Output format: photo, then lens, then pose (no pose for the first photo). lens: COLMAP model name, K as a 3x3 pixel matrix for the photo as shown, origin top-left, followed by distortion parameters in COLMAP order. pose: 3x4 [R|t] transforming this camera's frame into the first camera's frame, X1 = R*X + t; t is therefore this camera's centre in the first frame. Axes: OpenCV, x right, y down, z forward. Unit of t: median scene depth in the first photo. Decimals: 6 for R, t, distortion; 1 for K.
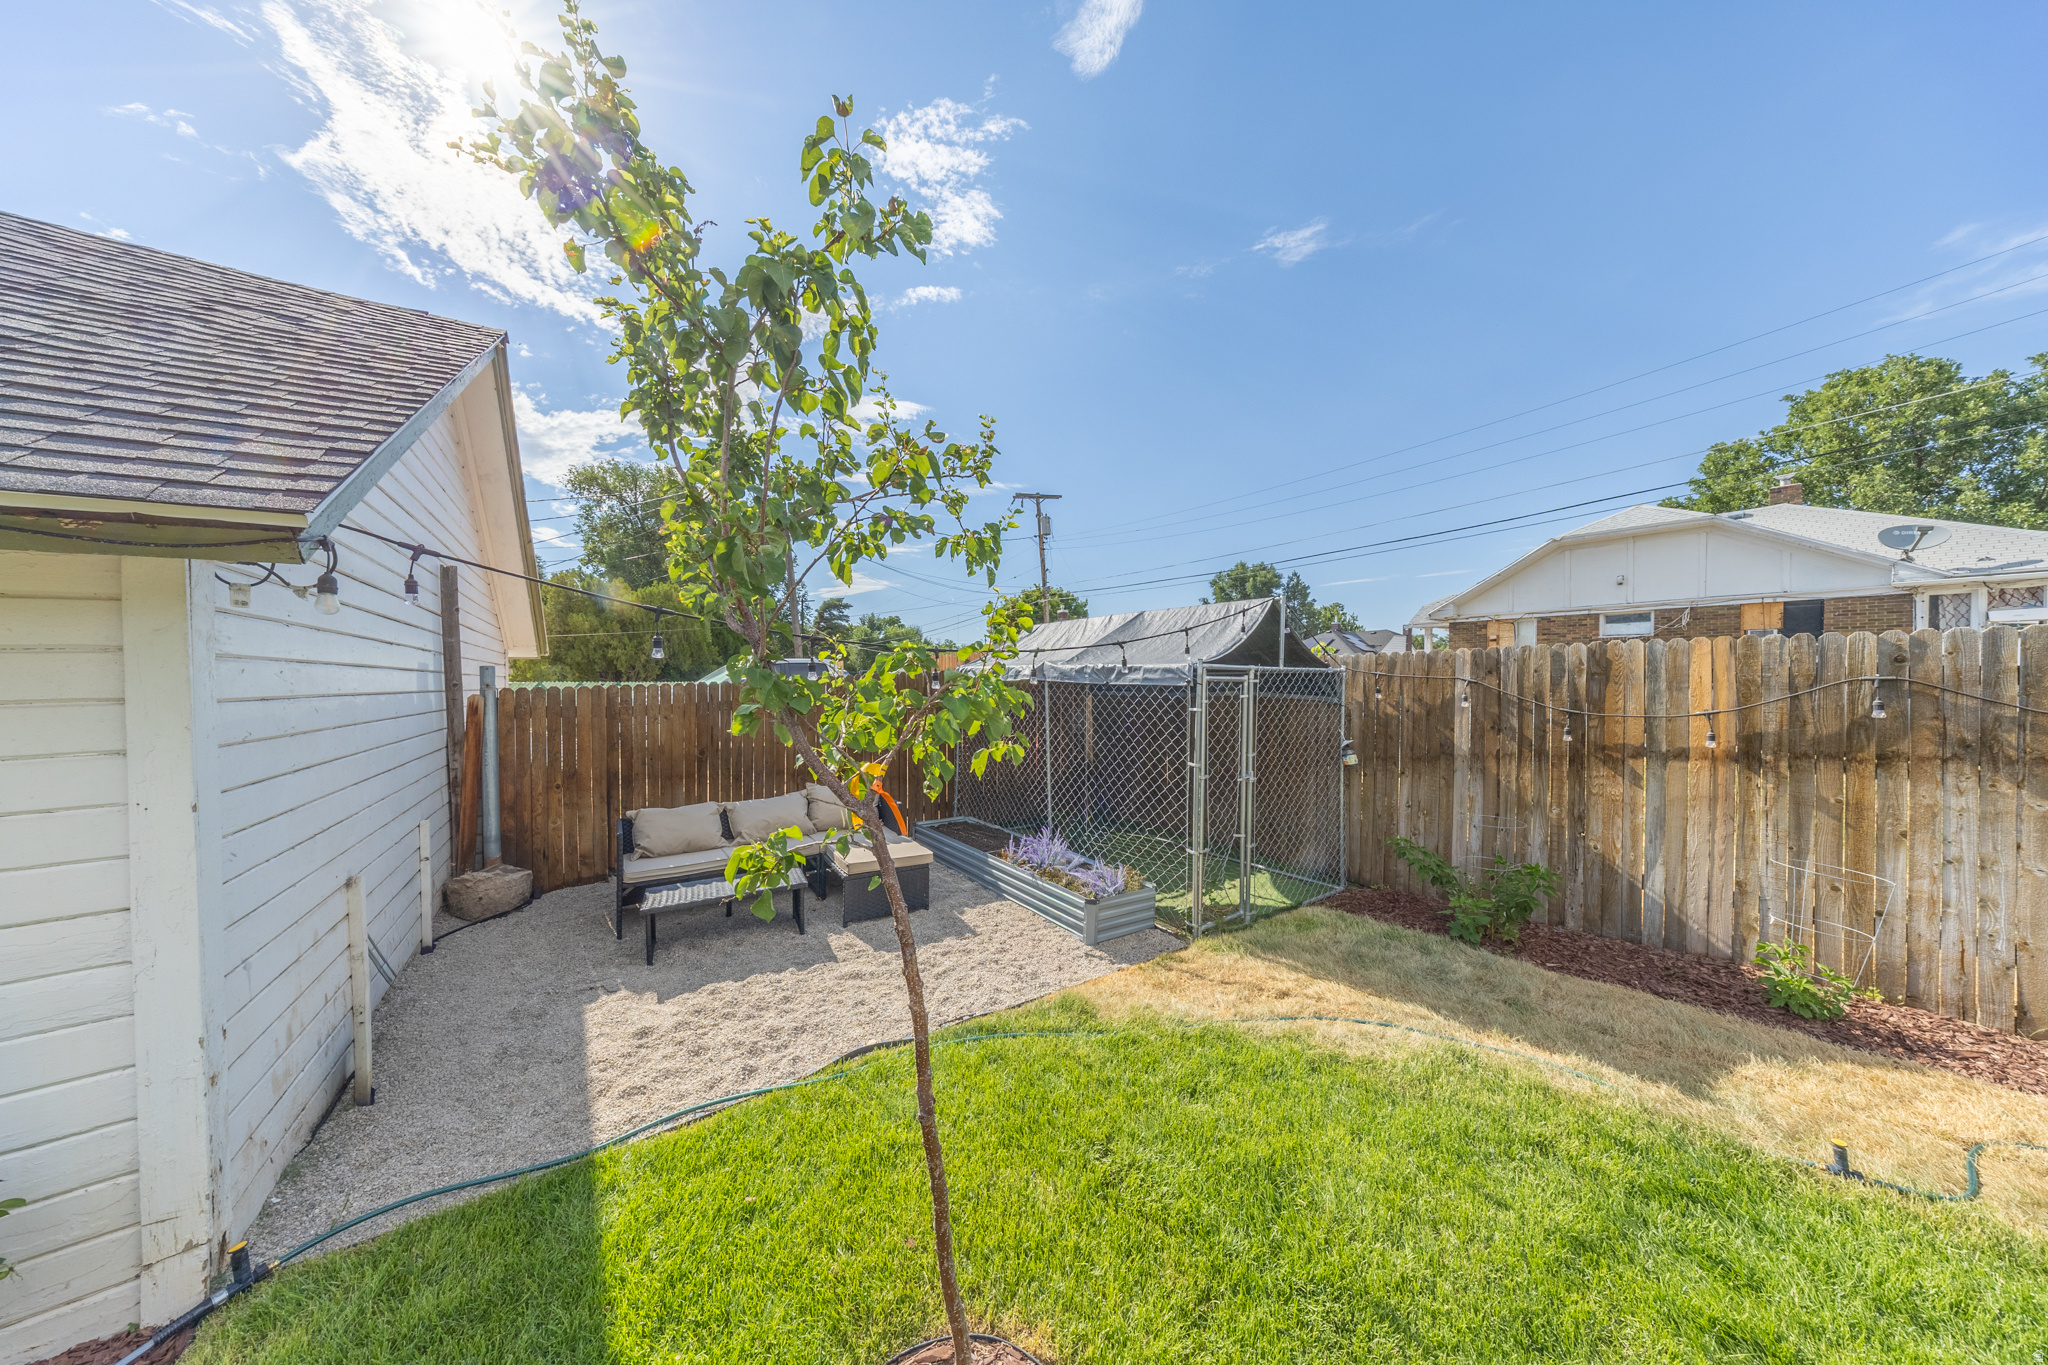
lens RADIAL K [[603.2, 0, 1025.1], [0, 603.2, 686.2], [0, 0, 1]] dist [-0.015351, 0.003100]
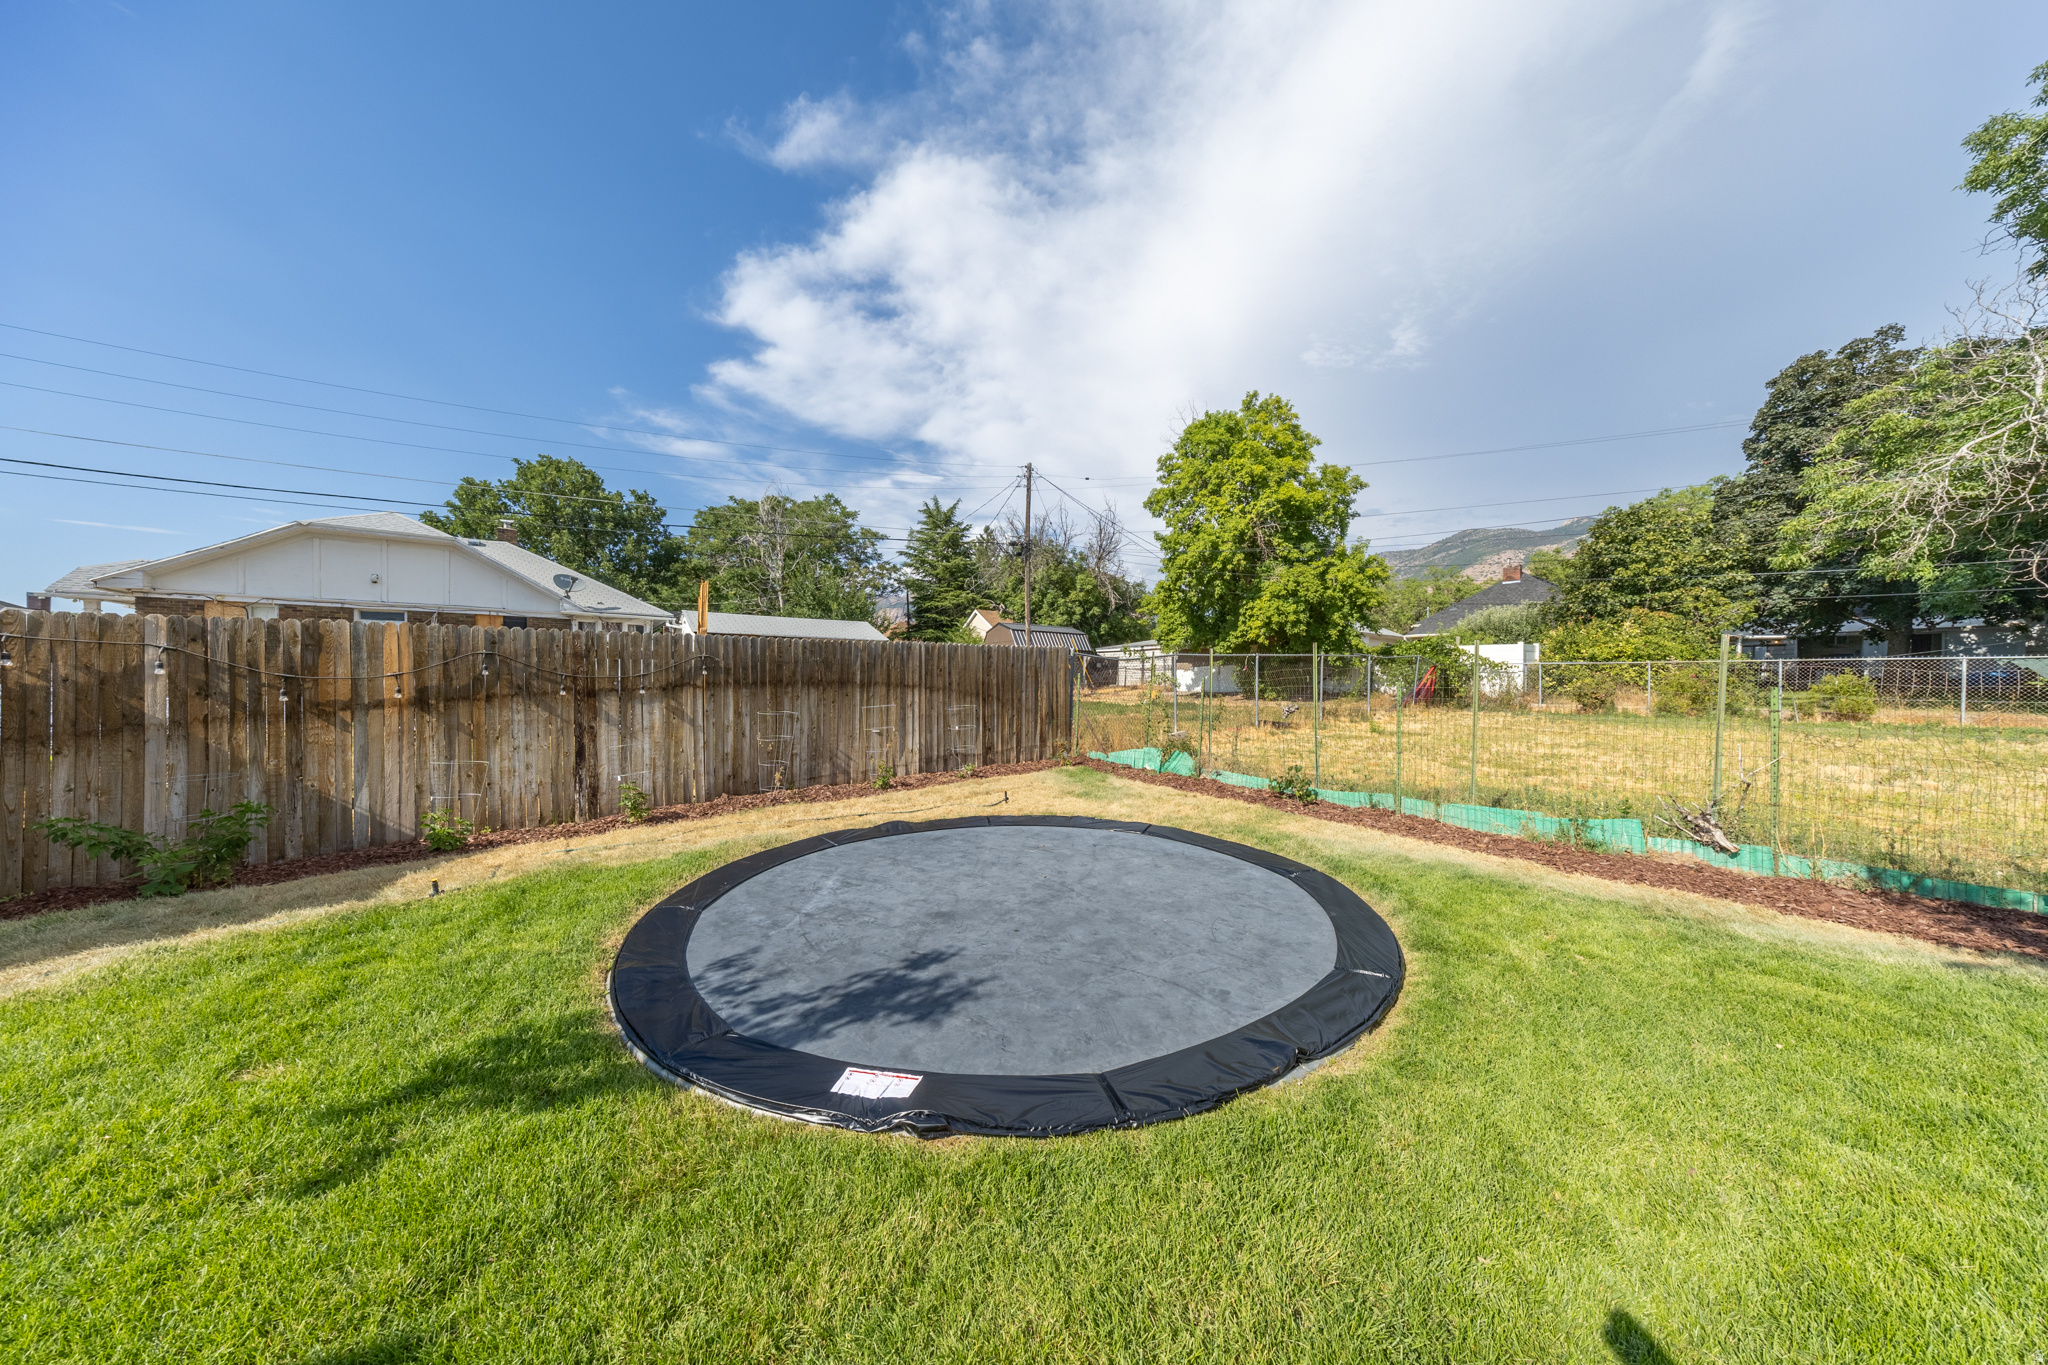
lens RADIAL K [[603.2, 0, 1025.1], [0, 603.2, 686.2], [0, 0, 1]] dist [-0.015351, 0.003100]
pose [[-0.027286, -0.005038, 0.999615, -0.306999], [0.011768, 0.999916, 0.005361, 0.073618], [-0.999558, 0.011910, -0.027225, -0.438155]]
